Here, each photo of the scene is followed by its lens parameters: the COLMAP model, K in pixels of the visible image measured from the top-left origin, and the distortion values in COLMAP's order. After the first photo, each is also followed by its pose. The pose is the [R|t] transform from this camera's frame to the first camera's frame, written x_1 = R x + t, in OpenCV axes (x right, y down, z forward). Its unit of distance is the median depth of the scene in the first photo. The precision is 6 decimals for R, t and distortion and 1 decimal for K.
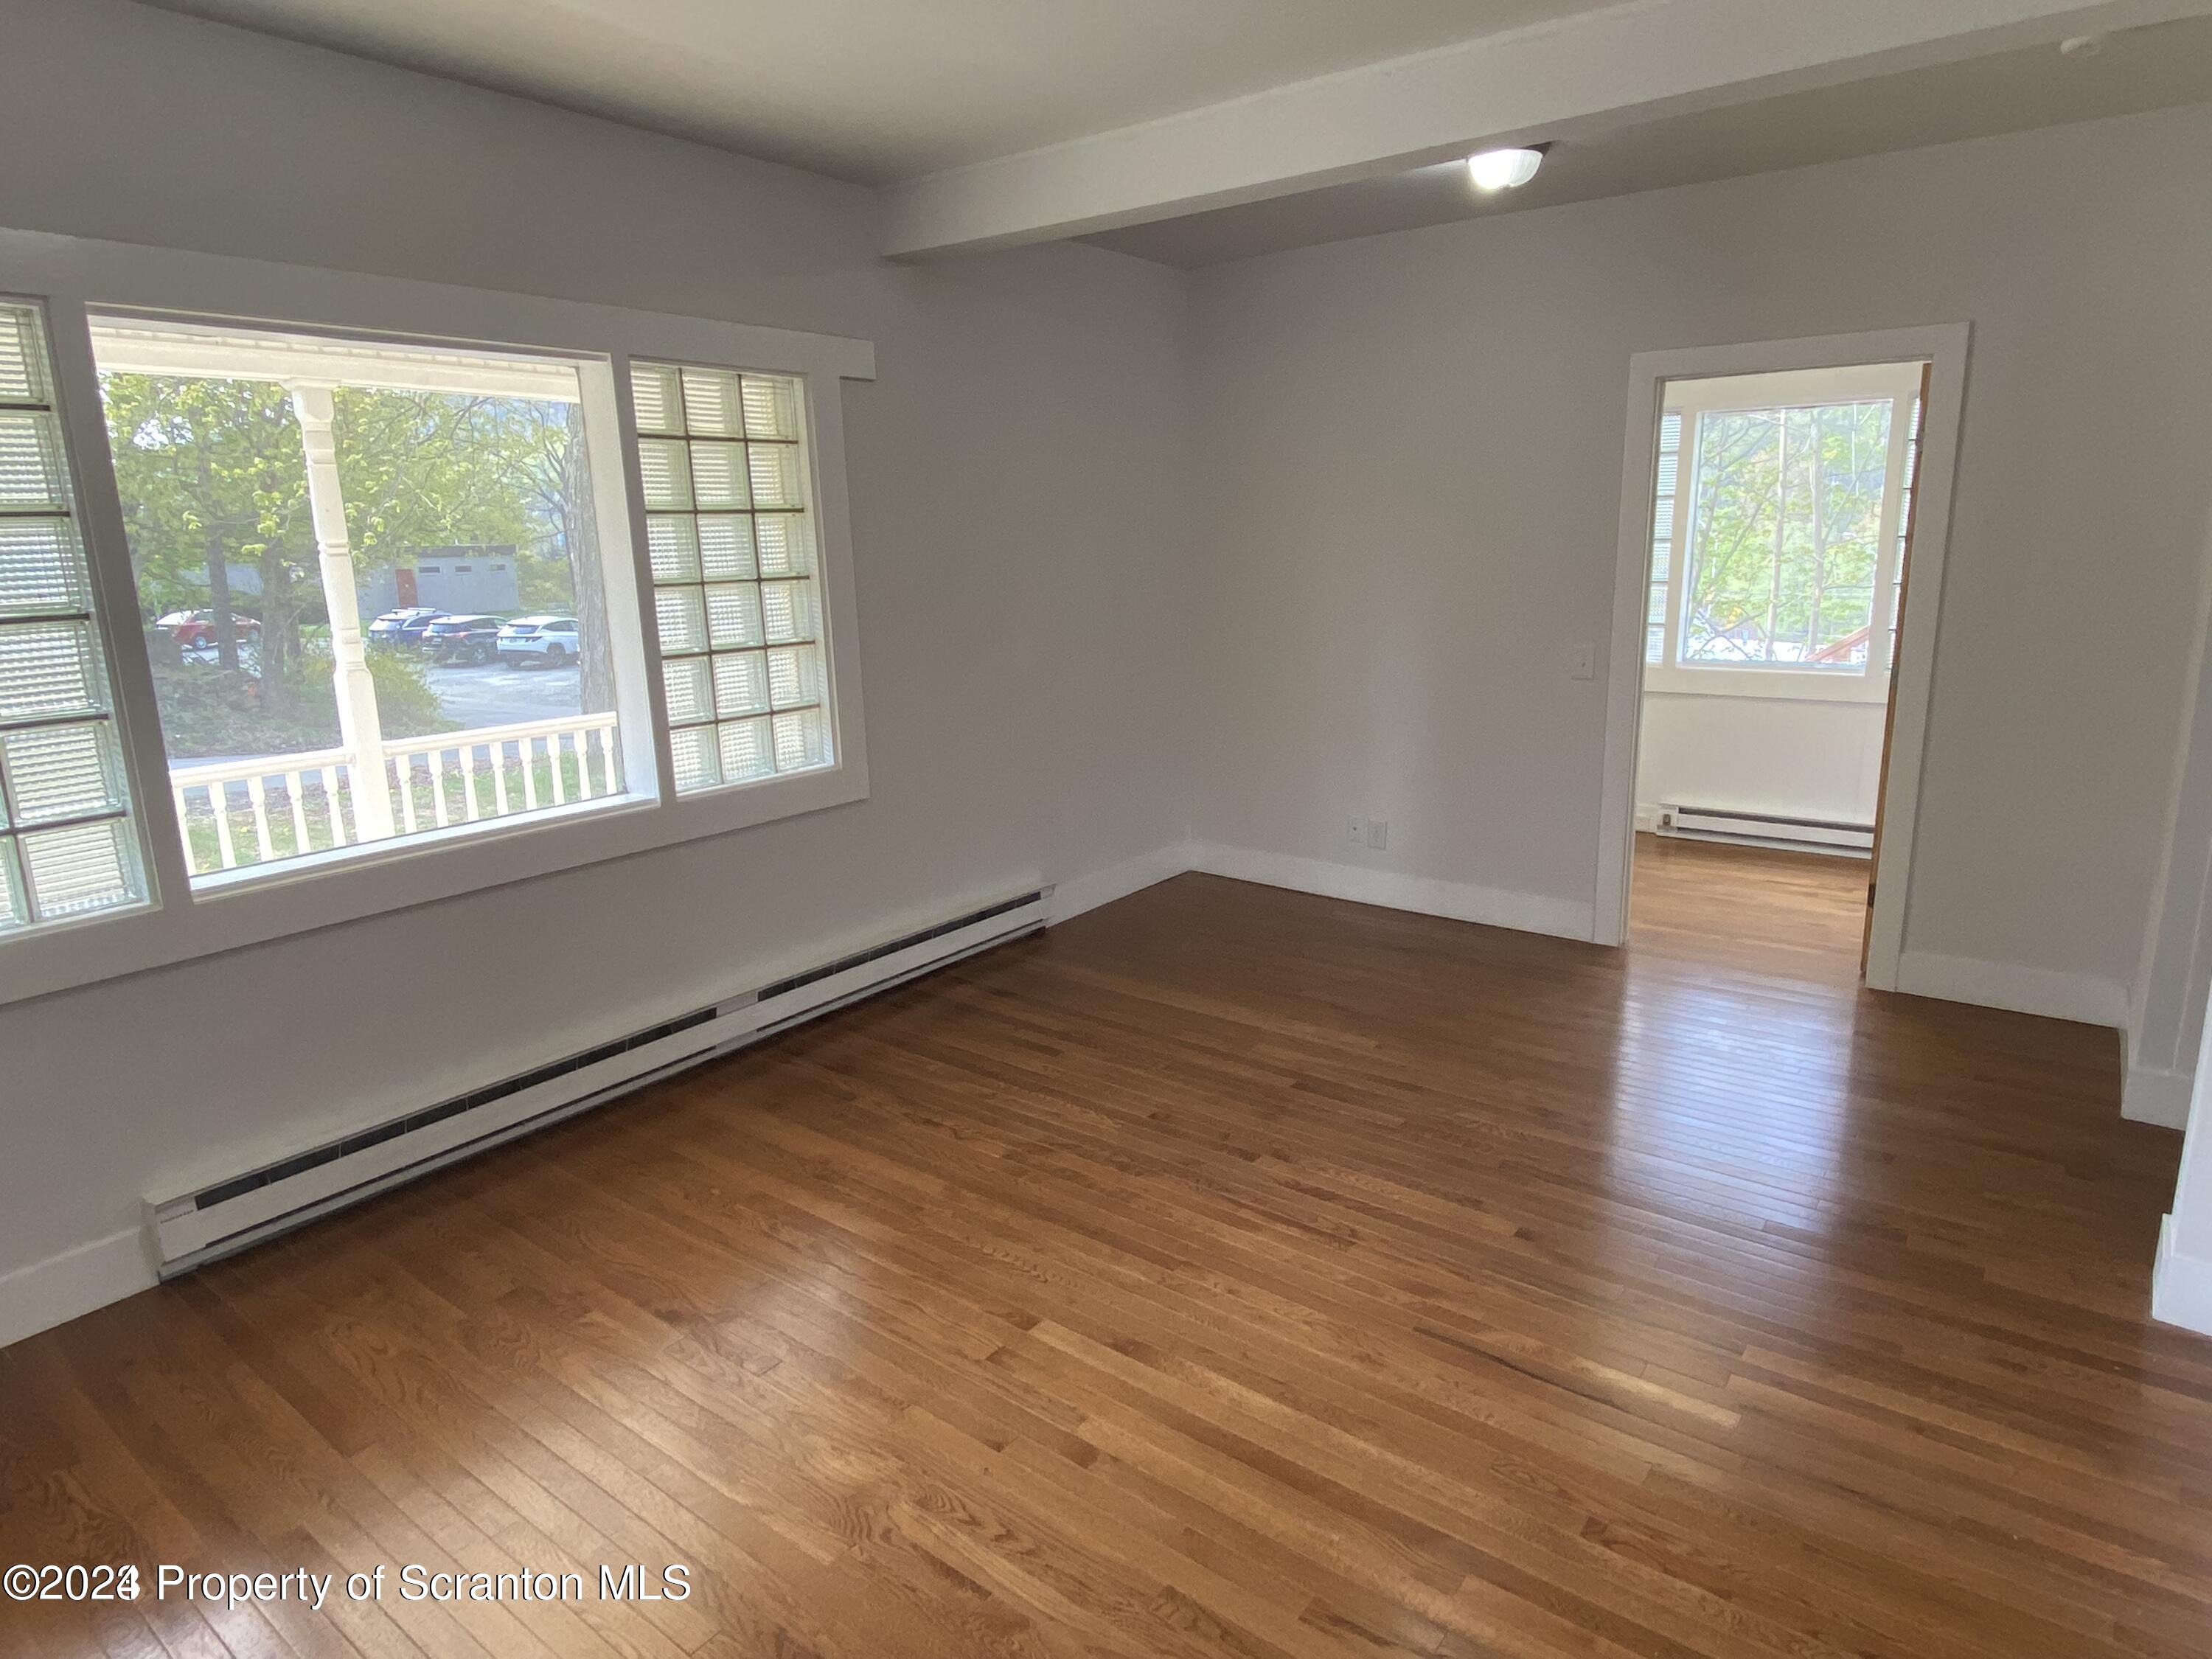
lens RADIAL K [[1296.4, 0, 1102.8], [0, 1296.4, 822.1], [0, 0, 1]] dist [0.064006, -0.001168]
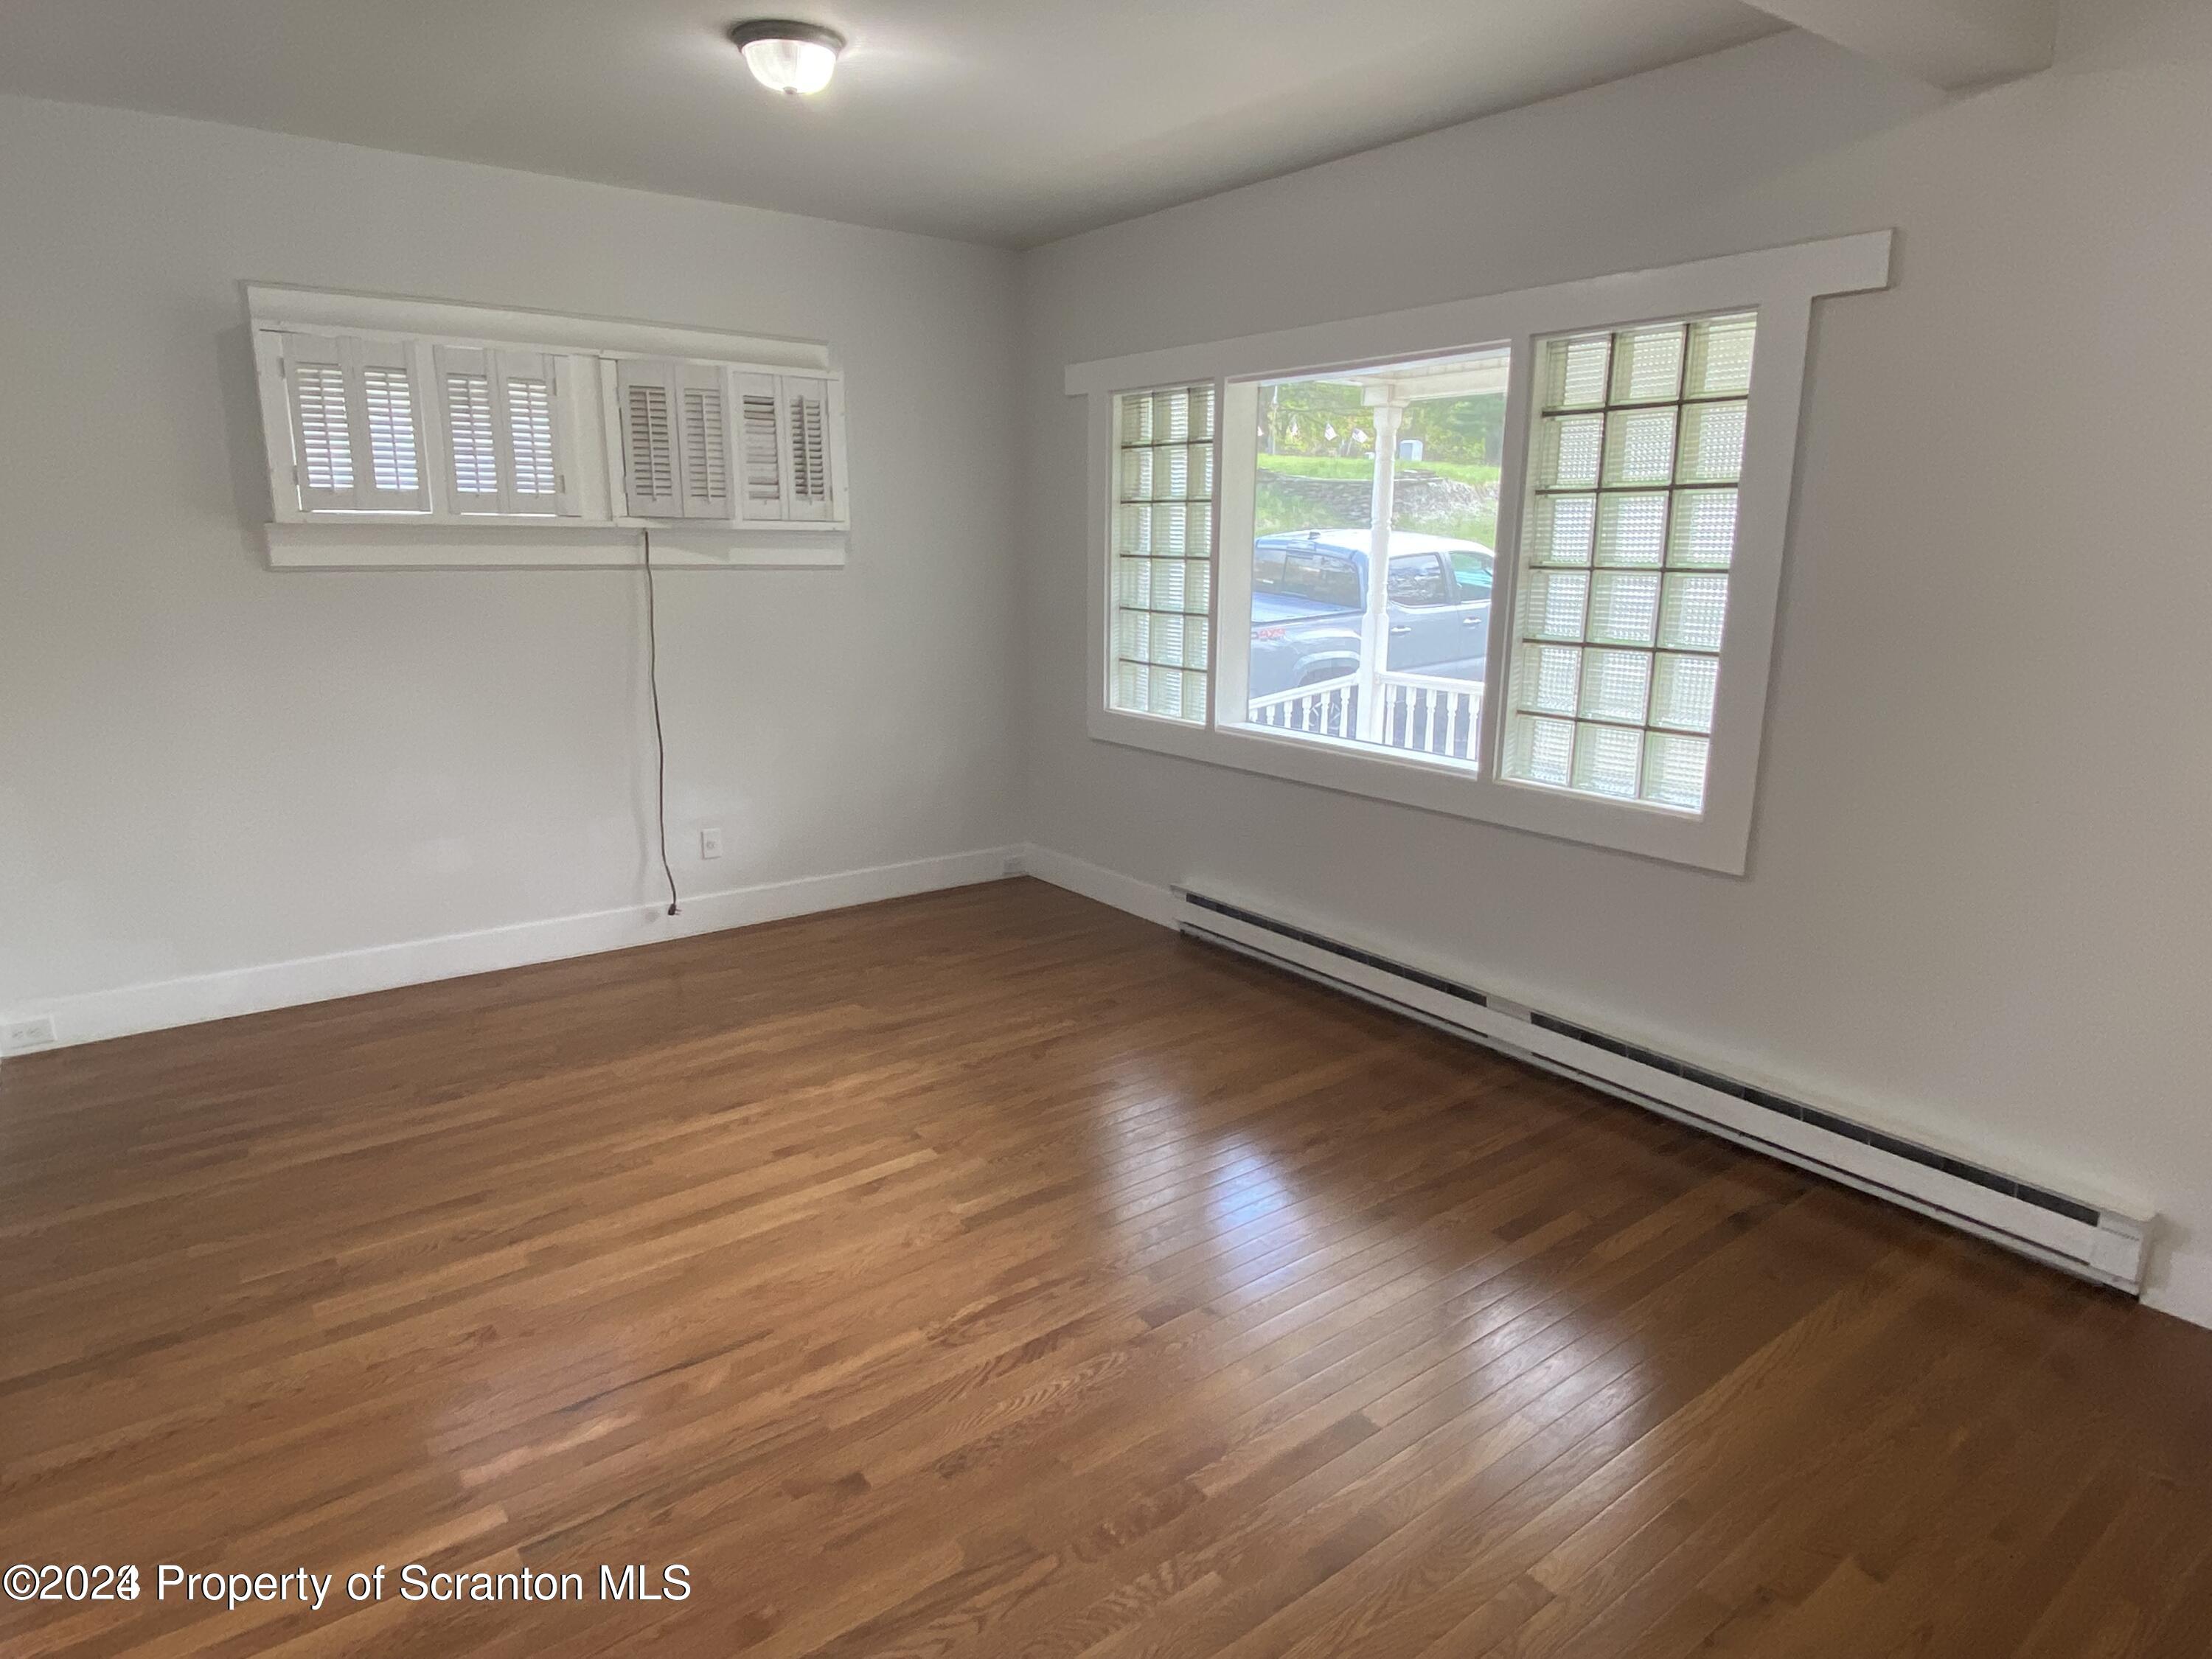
lens RADIAL K [[1296.4, 0, 1102.8], [0, 1296.4, 822.1], [0, 0, 1]] dist [0.064006, -0.001168]
pose [[-0.282782, 0.232844, -0.930494, 0.738848], [-0.212101, 0.930895, 0.297403, -0.233594], [0.935440, 0.281458, -0.213854, 0.991559]]
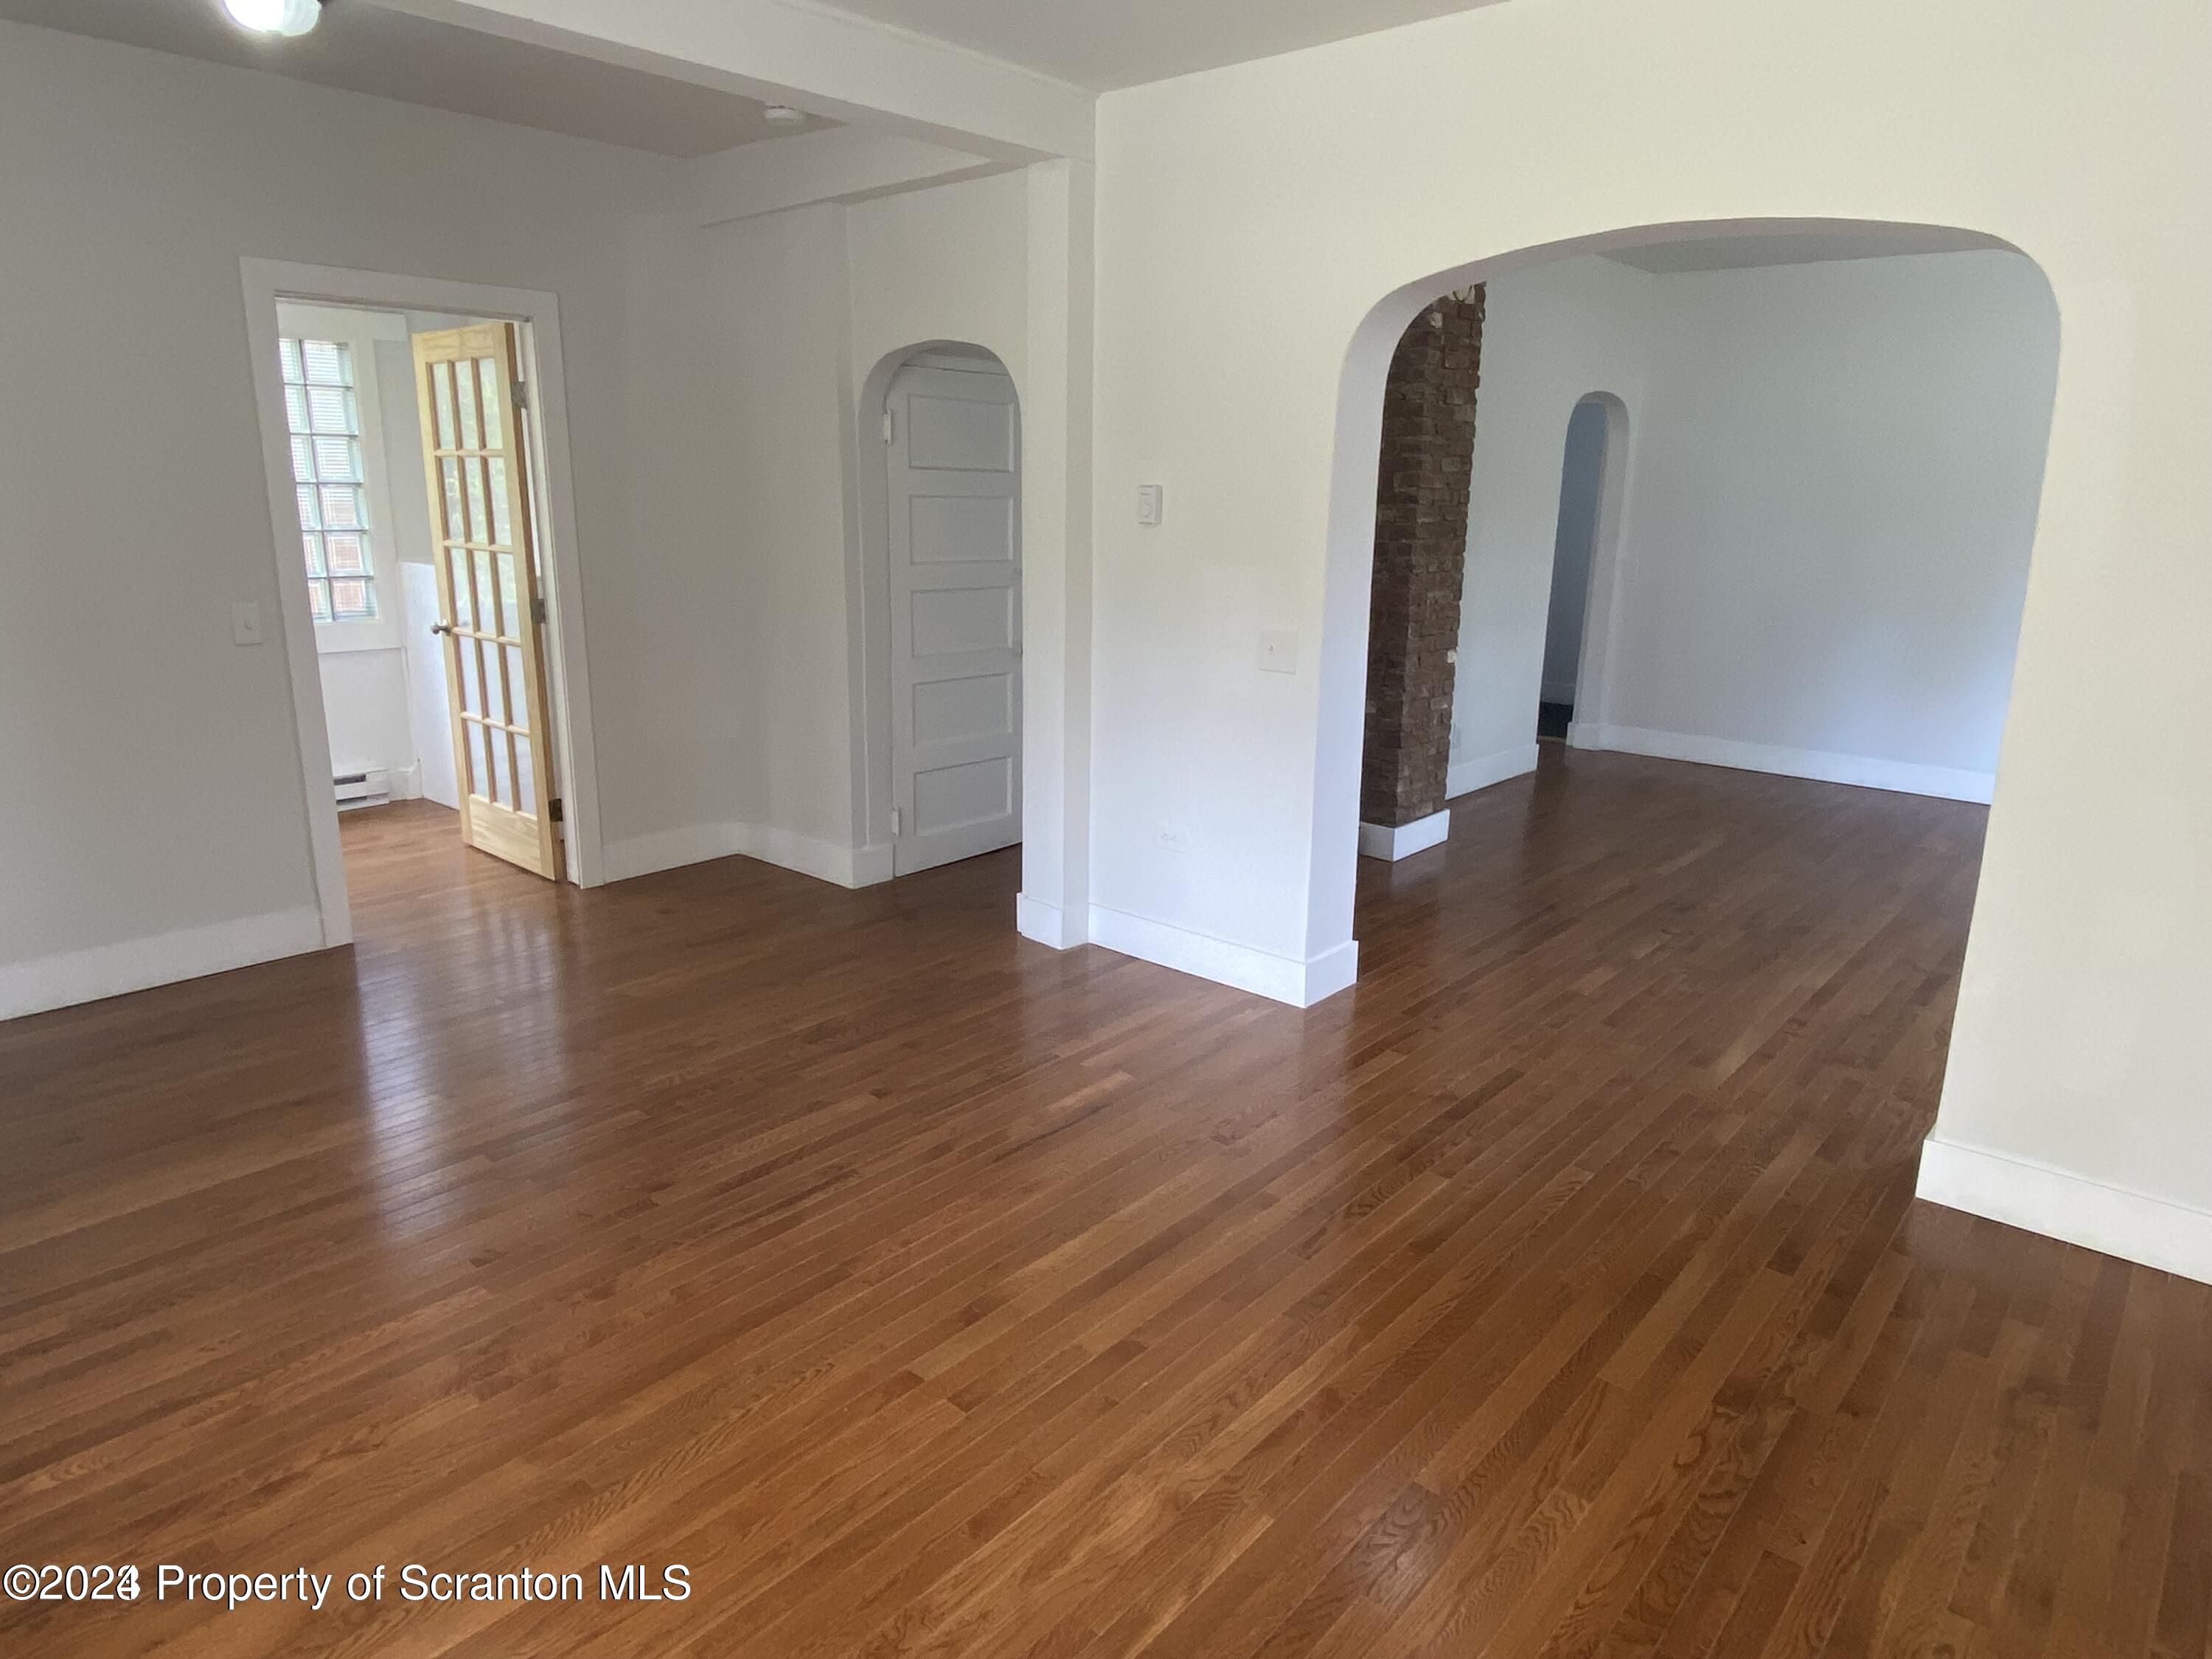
lens RADIAL K [[1326.3, 0, 1106.0], [0, 1326.3, 829.5], [0, 0, 1]] dist [0.043223, -0.001642]
pose [[0.073254, -0.230739, 0.970254, -0.610186], [0.208548, 0.954904, 0.211344, -0.089889], [-0.975265, 0.186863, 0.118070, 0.527243]]
